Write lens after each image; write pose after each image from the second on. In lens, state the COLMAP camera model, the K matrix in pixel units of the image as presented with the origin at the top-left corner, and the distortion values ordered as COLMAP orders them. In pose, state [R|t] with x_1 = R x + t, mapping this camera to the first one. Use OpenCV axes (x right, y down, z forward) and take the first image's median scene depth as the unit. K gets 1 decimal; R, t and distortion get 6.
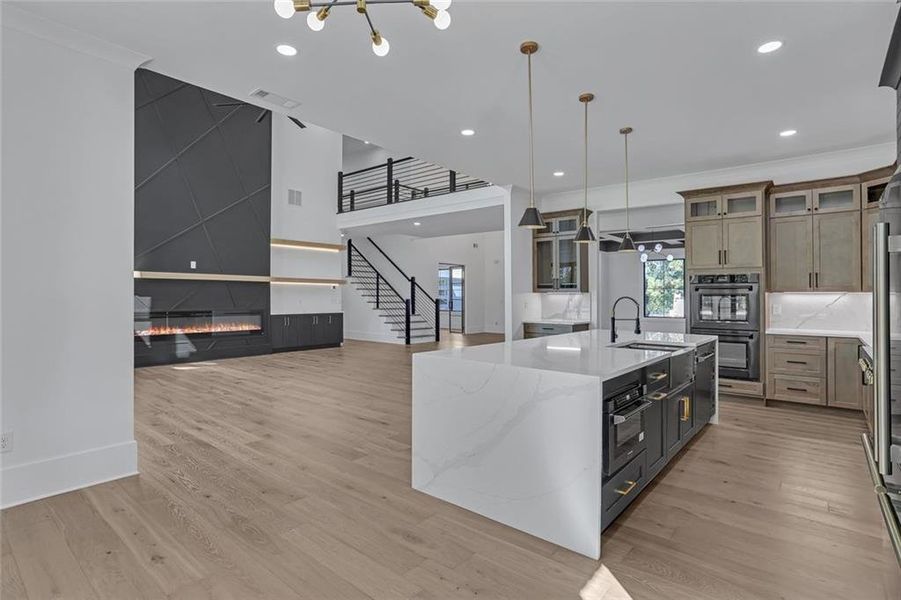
lens RADIAL K [[447.0, 0, 435.9], [0, 447.0, 291.4], [0, 0, 1]] dist [-0.032766, 0.014808]
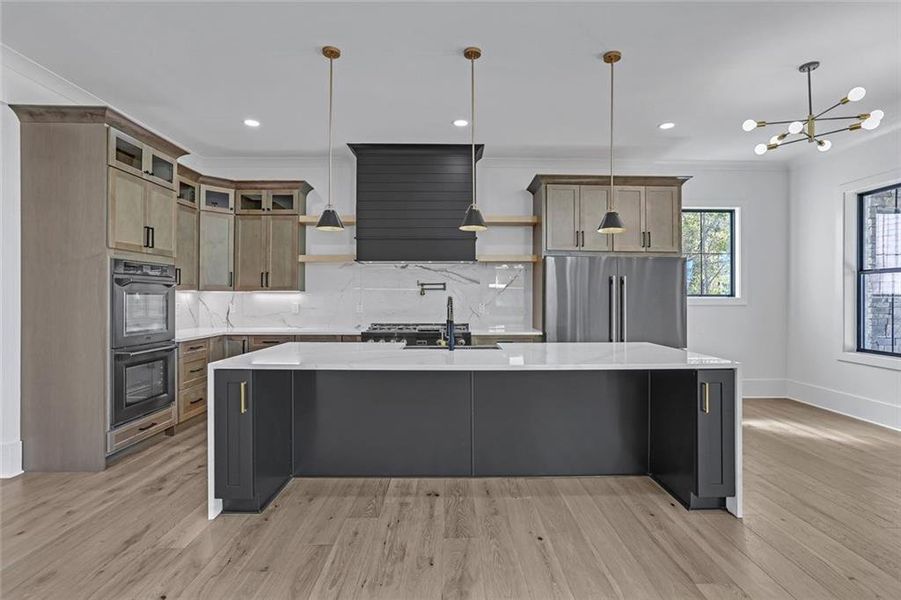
lens RADIAL K [[447.0, 0, 454.9], [0, 447.0, 296.7], [0, 0, 1]] dist [-0.032766, 0.014808]
pose [[-0.672884, -0.004942, 0.739732, -0.123715], [-0.011683, 0.999924, -0.003947, 0.008189], [-0.739656, -0.011298, -0.672890, 0.824045]]
